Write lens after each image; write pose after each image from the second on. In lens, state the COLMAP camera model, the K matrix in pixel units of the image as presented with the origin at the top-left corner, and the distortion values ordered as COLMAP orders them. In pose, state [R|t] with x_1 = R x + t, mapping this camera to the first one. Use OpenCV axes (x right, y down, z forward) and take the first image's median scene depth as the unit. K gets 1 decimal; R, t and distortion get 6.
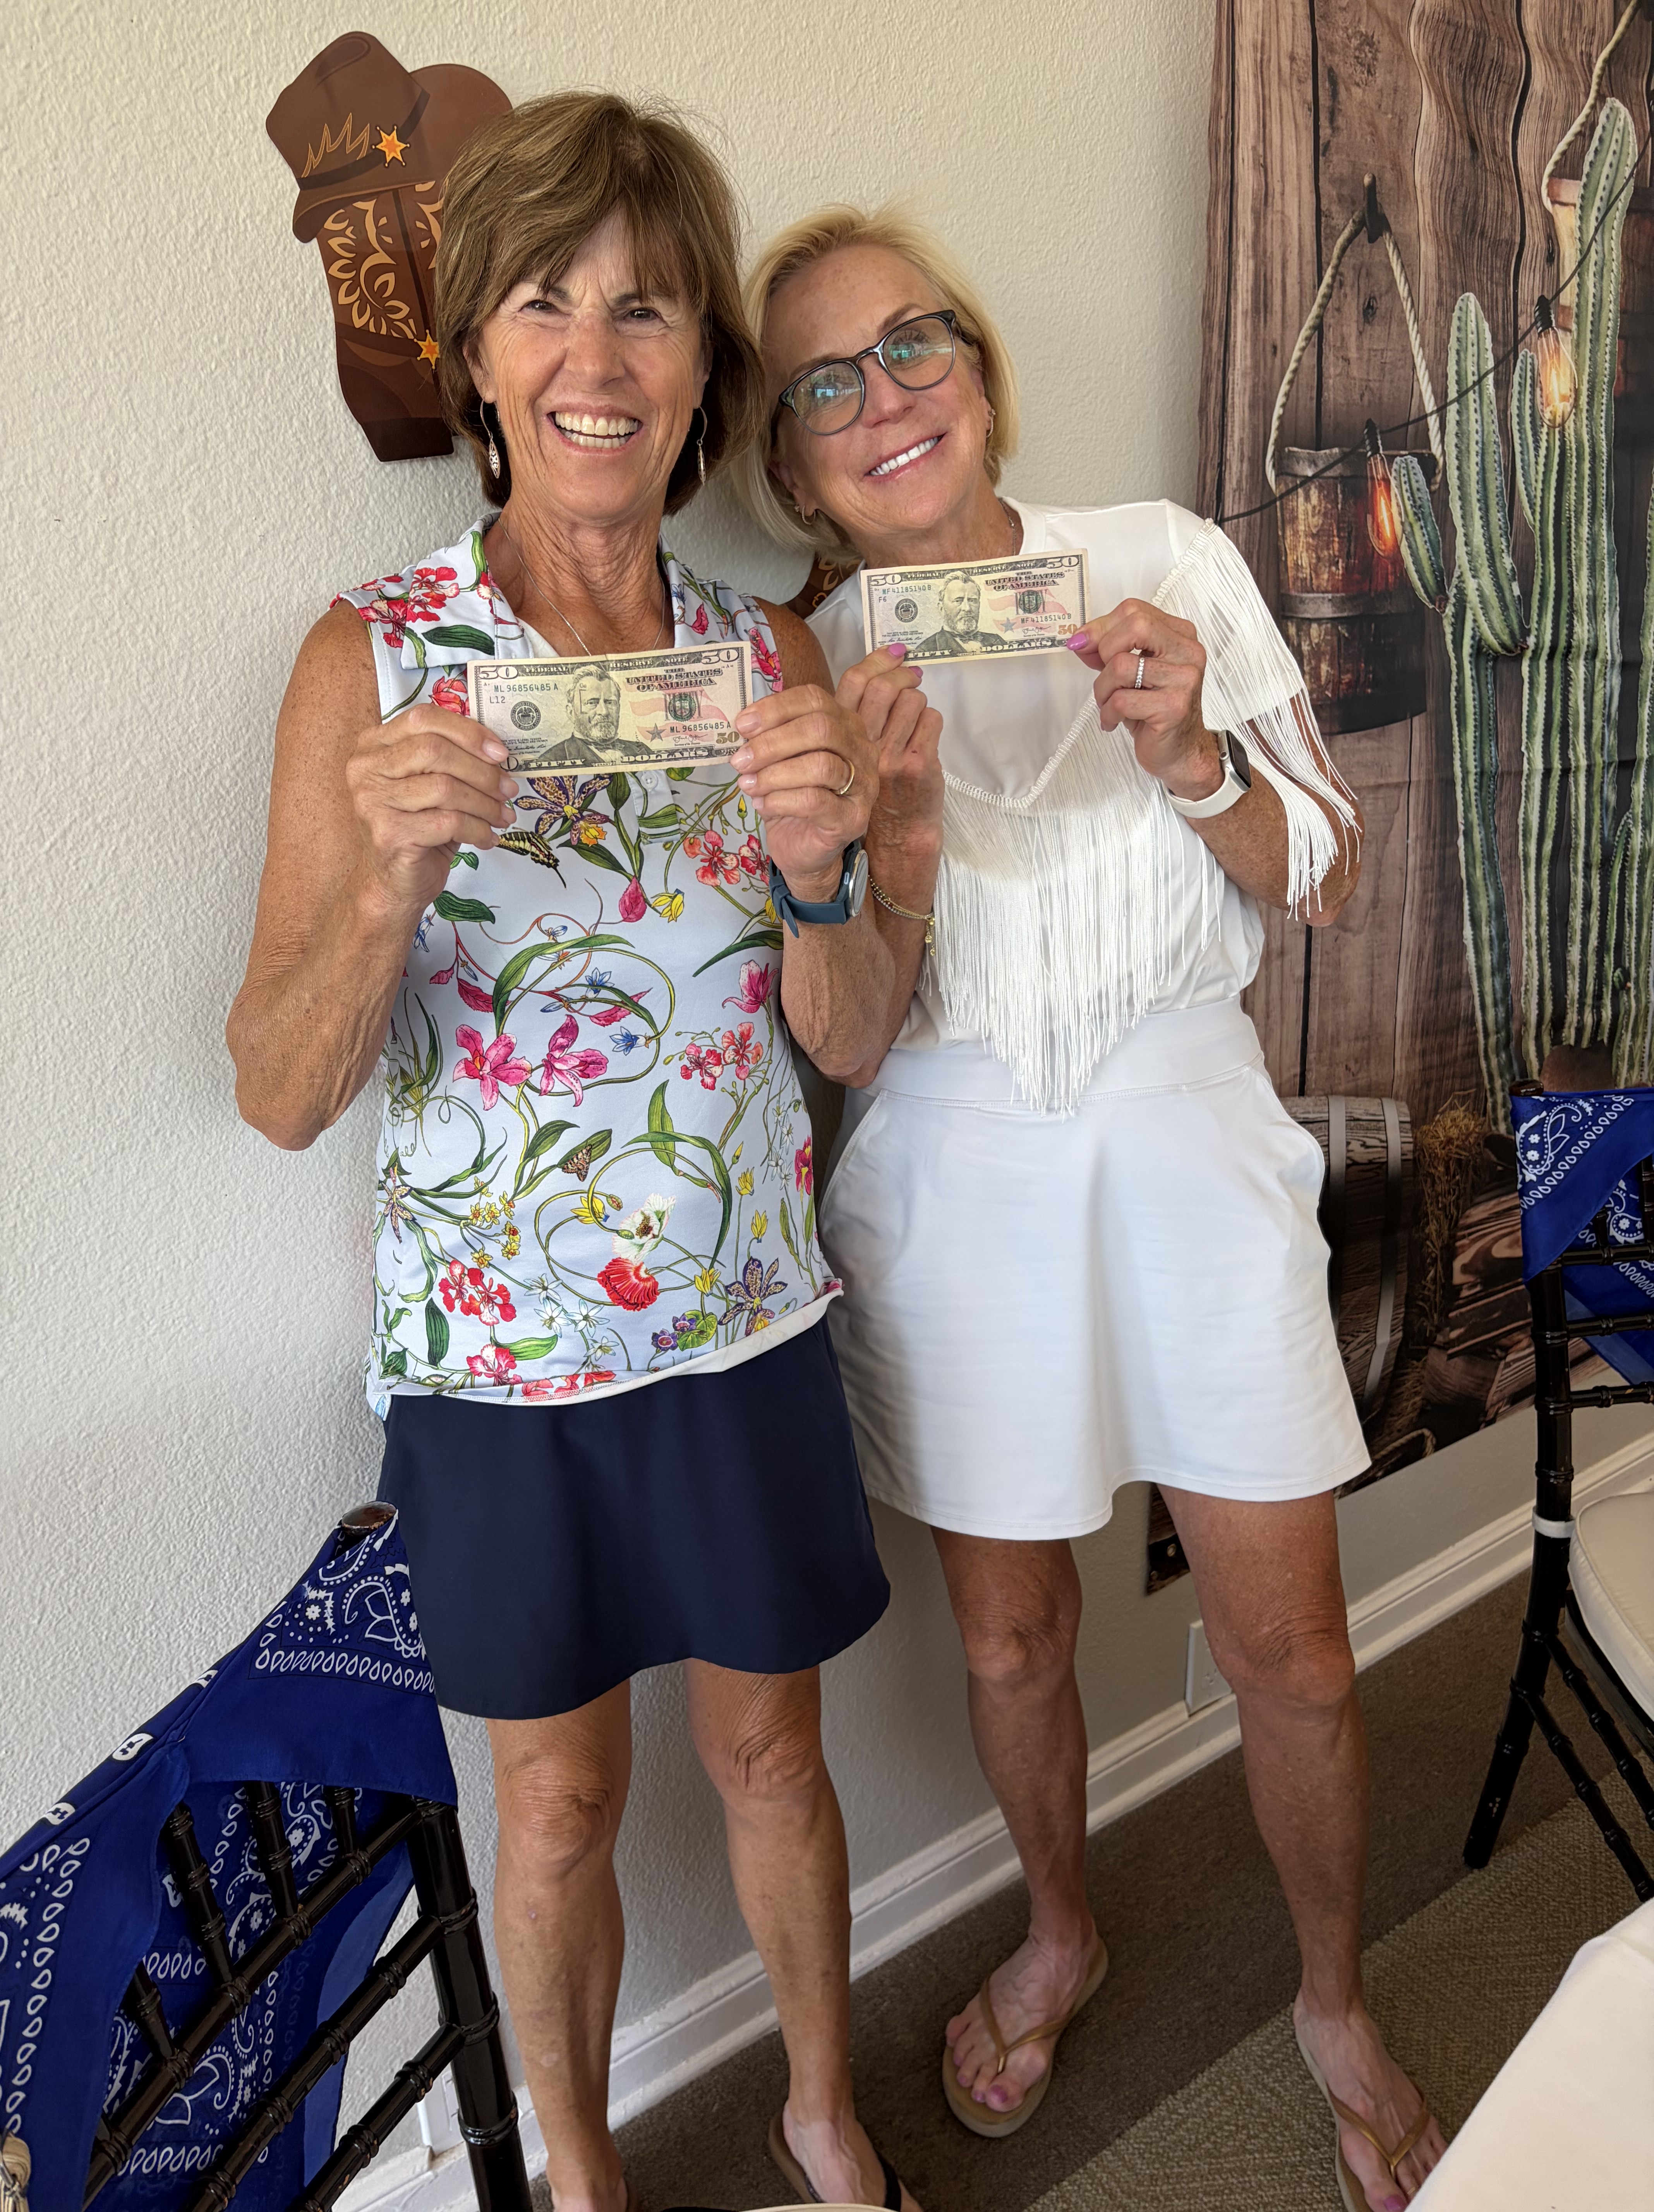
lens RADIAL K [[1663.1, 0, 827.0], [0, 1663.1, 1106.0], [0, 0, 1]] dist [0.002490, -0.002420]
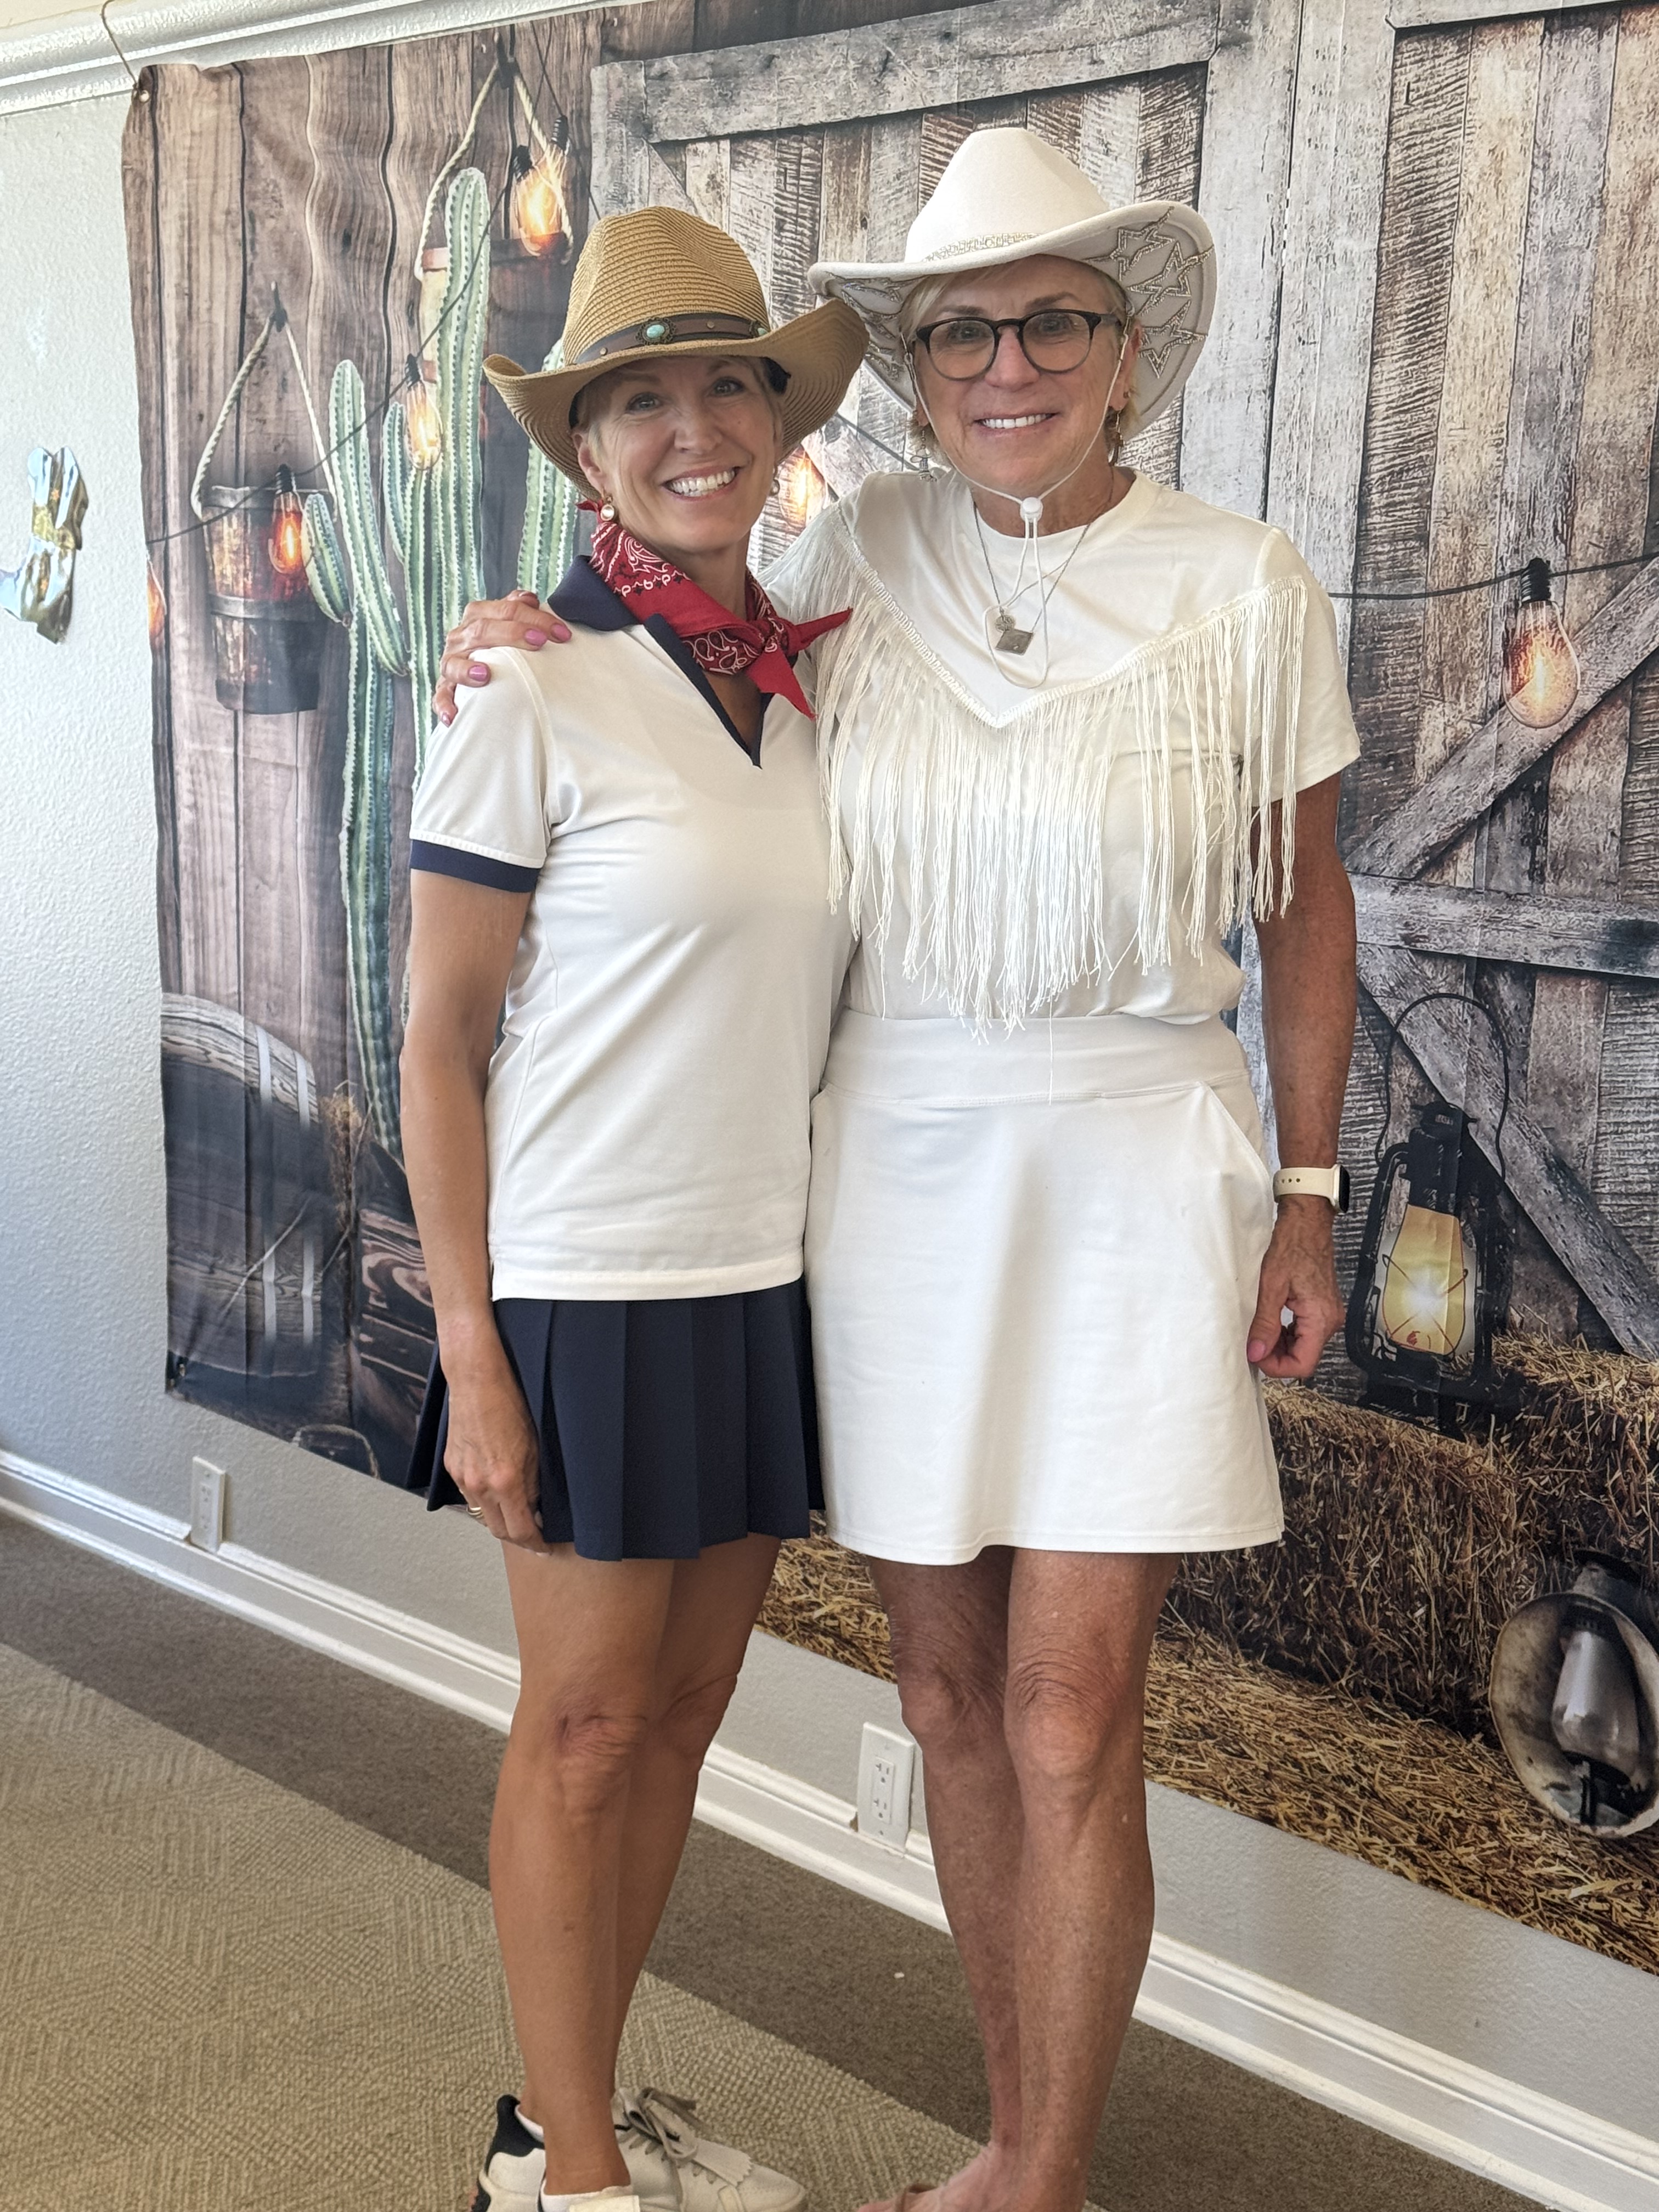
lens RADIAL K [[3478.2, 0, 829.5], [0, 3478.2, 1106.0], [0, 0, 1]] dist [0.288423, -0.002387]
pose [[0.057776, 0.194357, -0.979228, 2.817987], [-0.335926, 0.927455, 0.164261, -0.503077], [0.940115, 0.319458, 0.118874, 1.140609]]
